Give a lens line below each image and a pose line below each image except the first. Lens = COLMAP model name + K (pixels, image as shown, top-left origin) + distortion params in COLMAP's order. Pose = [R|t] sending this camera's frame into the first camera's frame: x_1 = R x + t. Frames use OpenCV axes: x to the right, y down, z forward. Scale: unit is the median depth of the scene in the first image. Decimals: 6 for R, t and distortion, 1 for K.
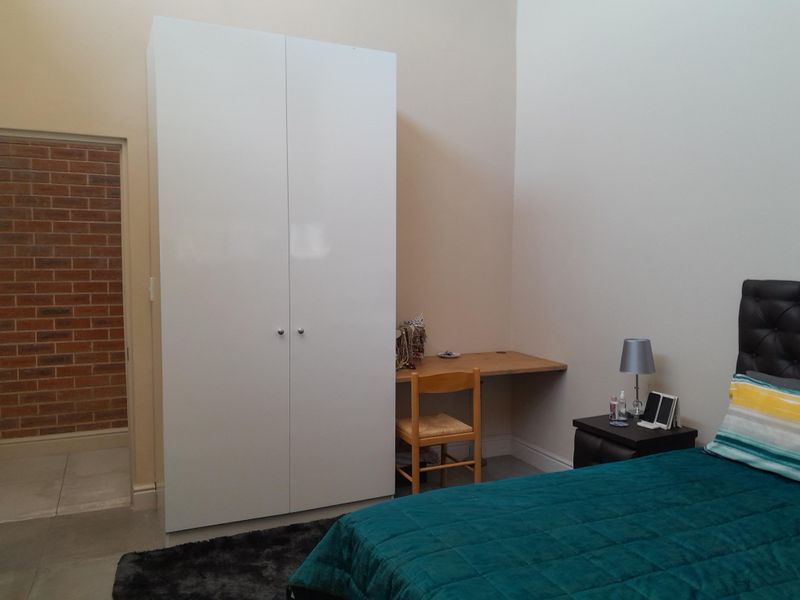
lens RADIAL K [[615.3, 0, 404.2], [0, 615.3, 297.5], [0, 0, 1]] dist [0.029880, -0.009824]
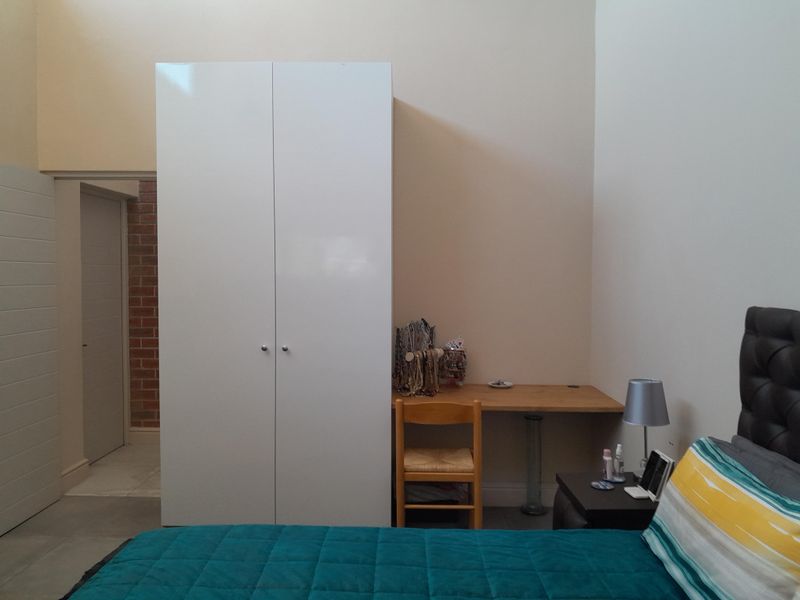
lens RADIAL K [[615.3, 0, 404.2], [0, 615.3, 297.5], [0, 0, 1]] dist [0.029880, -0.009824]
pose [[0.907802, 0.015242, -0.419121, 0.402875], [-0.029154, 0.999215, -0.026808, -0.006938], [0.418384, 0.036555, 0.907534, 0.150024]]
